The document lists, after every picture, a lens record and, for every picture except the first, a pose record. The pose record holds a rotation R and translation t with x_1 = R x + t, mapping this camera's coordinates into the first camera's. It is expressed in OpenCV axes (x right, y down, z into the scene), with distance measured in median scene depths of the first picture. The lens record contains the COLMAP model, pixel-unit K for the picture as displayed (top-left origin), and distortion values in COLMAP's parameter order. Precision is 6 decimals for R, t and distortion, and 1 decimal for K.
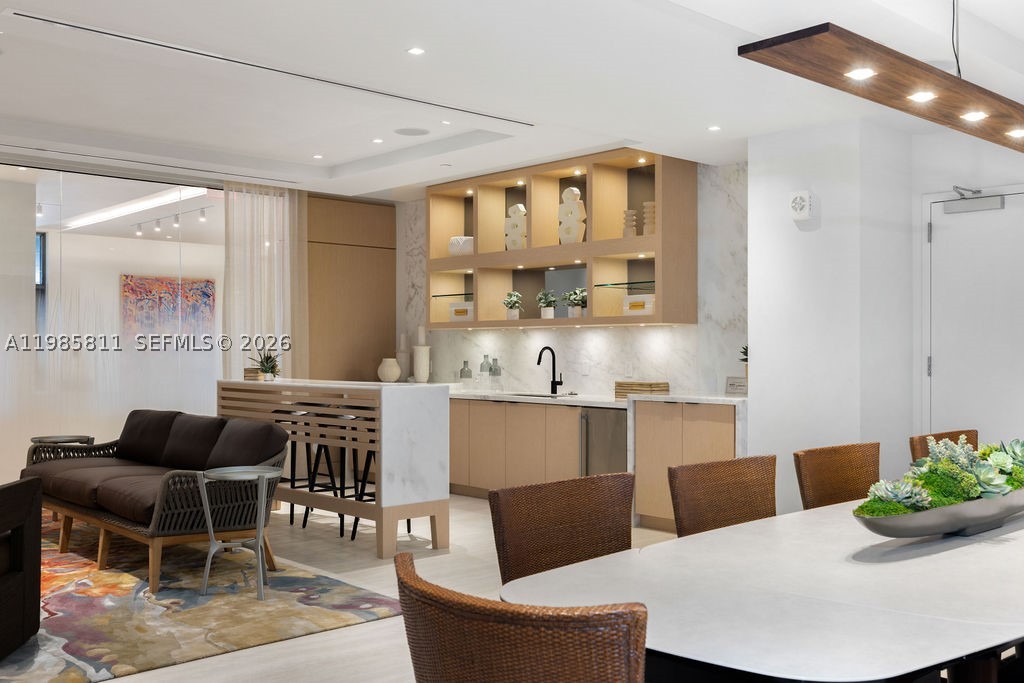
lens RADIAL K [[988.7, 0, 512.1], [0, 988.7, 342.5], [0, 0, 1]] dist [-0.049951, 0.000000]
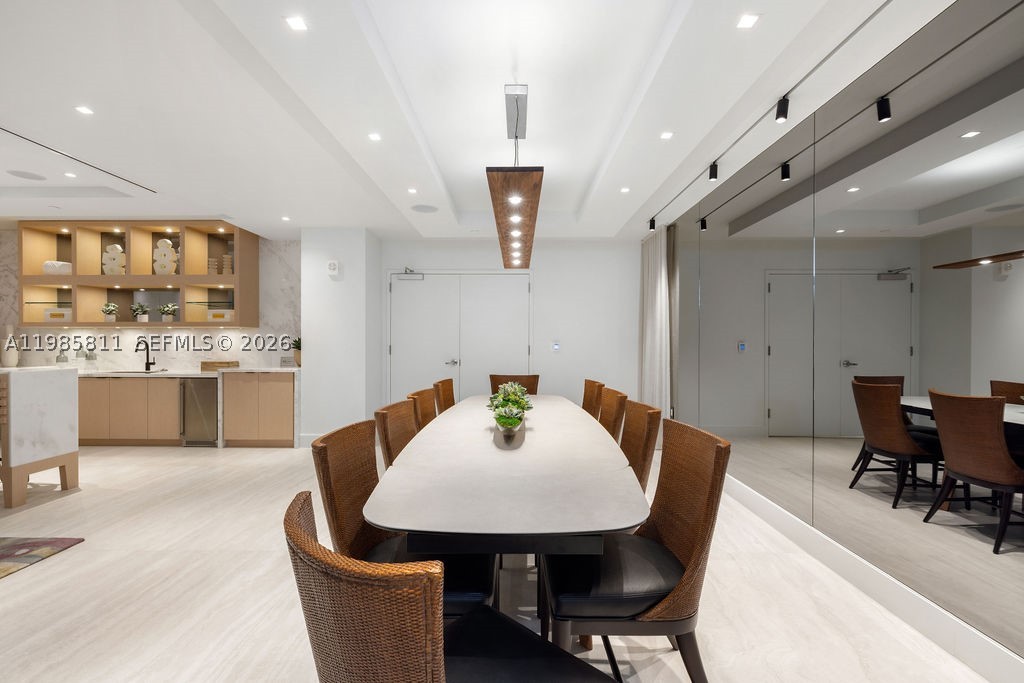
lens RADIAL K [[447.7, 0, 511.9], [0, 447.7, 343.1], [0, 0, 1]] dist [0.000065, 0.000928]
pose [[0.686931, -0.000365, 0.726723, -0.083098], [-0.005472, 0.999969, 0.005675, 0.001858], [-0.726702, -0.007875, 0.686907, 0.110328]]
